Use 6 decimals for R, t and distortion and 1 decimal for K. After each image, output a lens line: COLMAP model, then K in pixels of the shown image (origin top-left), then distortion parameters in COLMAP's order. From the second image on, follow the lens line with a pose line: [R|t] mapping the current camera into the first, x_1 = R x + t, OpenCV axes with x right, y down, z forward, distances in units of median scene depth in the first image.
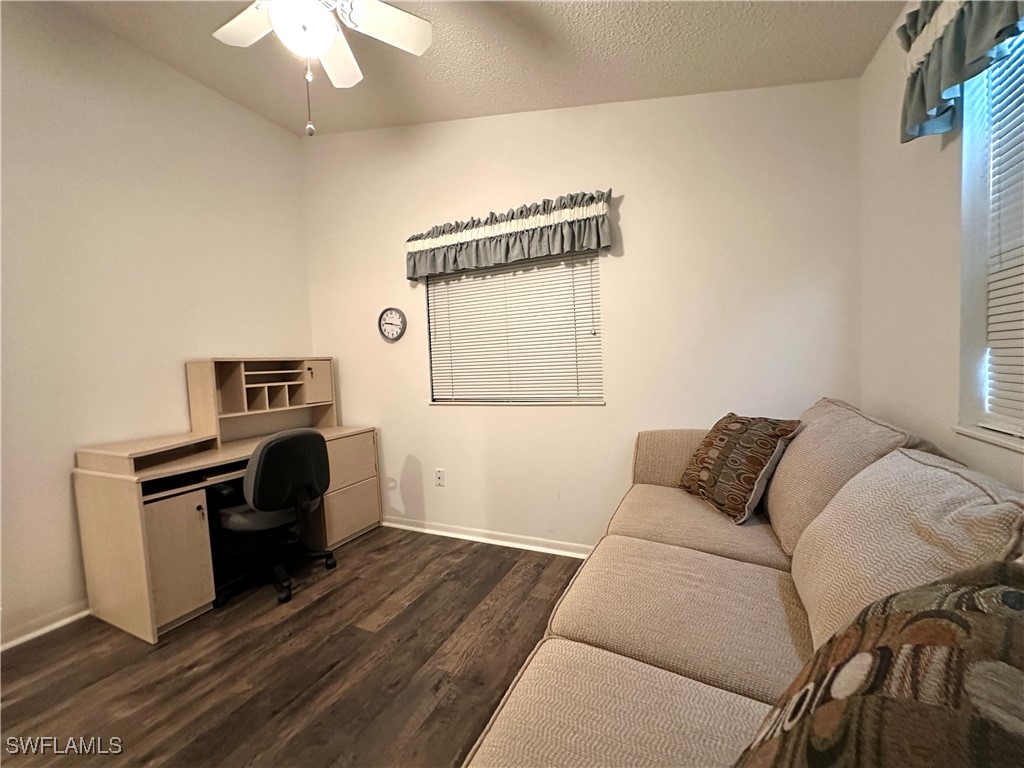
lens RADIAL K [[409.9, 0, 513.7], [0, 409.9, 387.3], [0, 0, 1]] dist [-0.005237, 0.001472]
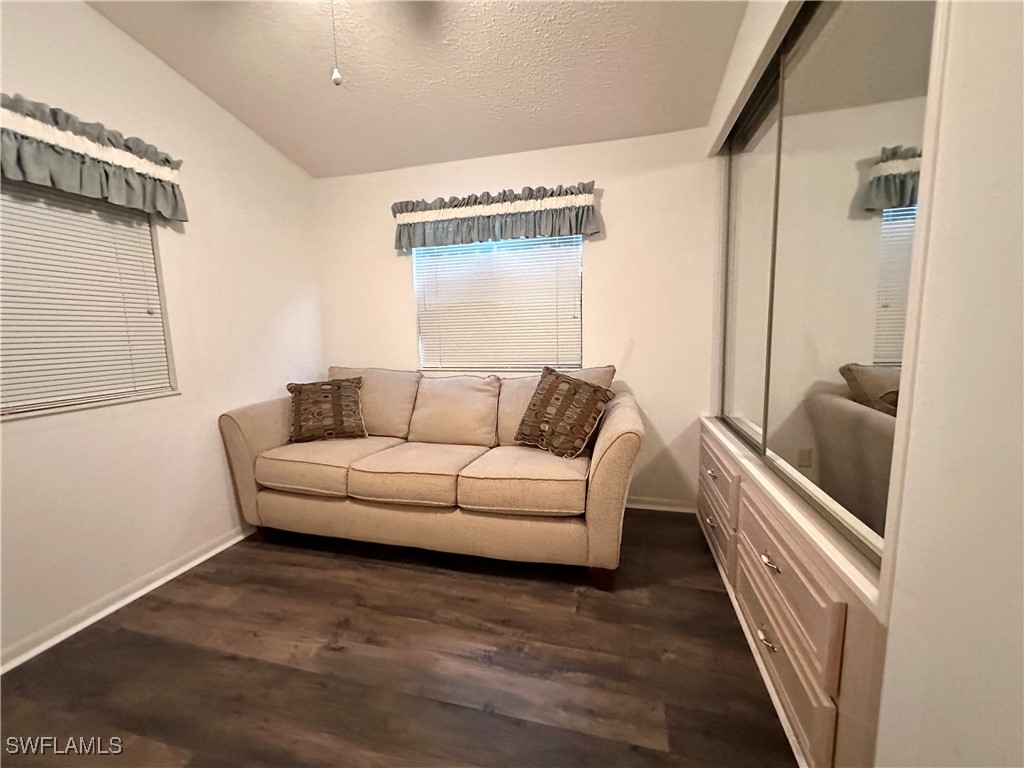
lens RADIAL K [[409.9, 0, 509.4], [0, 409.9, 385.7], [0, 0, 1]] dist [-0.005237, 0.001472]
pose [[-0.177804, -0.083840, 0.980488, -0.771352], [0.084496, 0.991384, 0.100095, -0.003240], [-0.980432, 0.100645, -0.169188, 0.426817]]
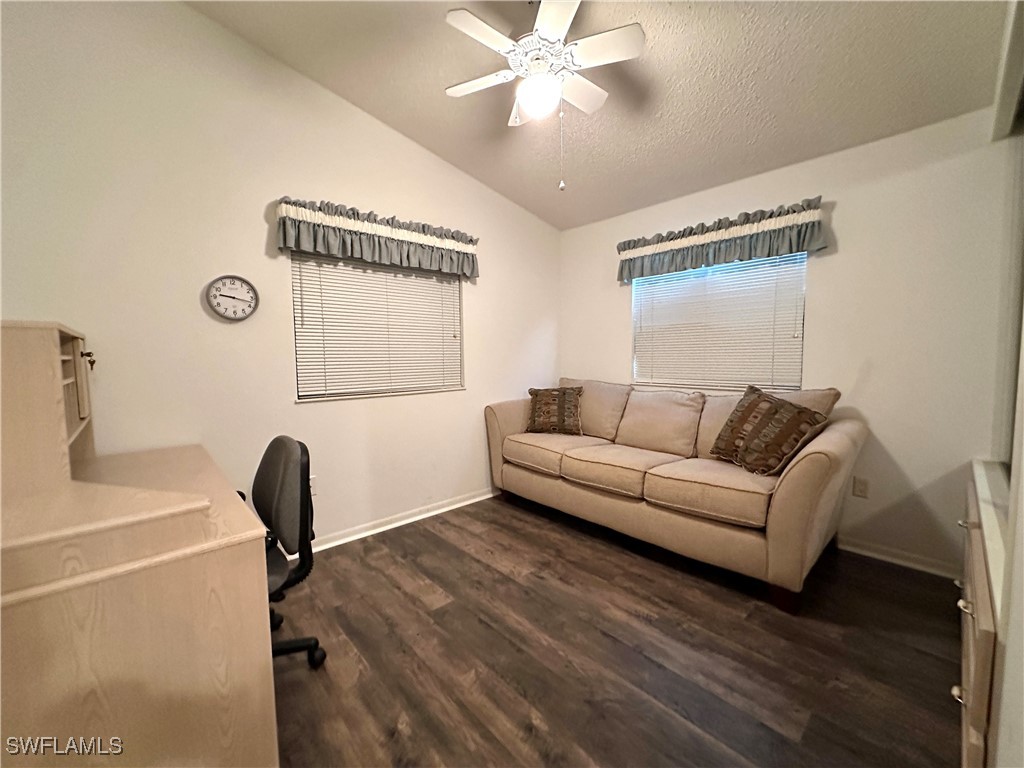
lens RADIAL K [[409.9, 0, 512.1], [0, 409.9, 386.7], [0, 0, 1]] dist [-0.005237, 0.001472]
pose [[0.377185, -0.032094, 0.925582, -0.966640], [0.045047, 0.998852, 0.016277, 0.018312], [-0.925042, 0.035555, 0.378198, 0.326026]]
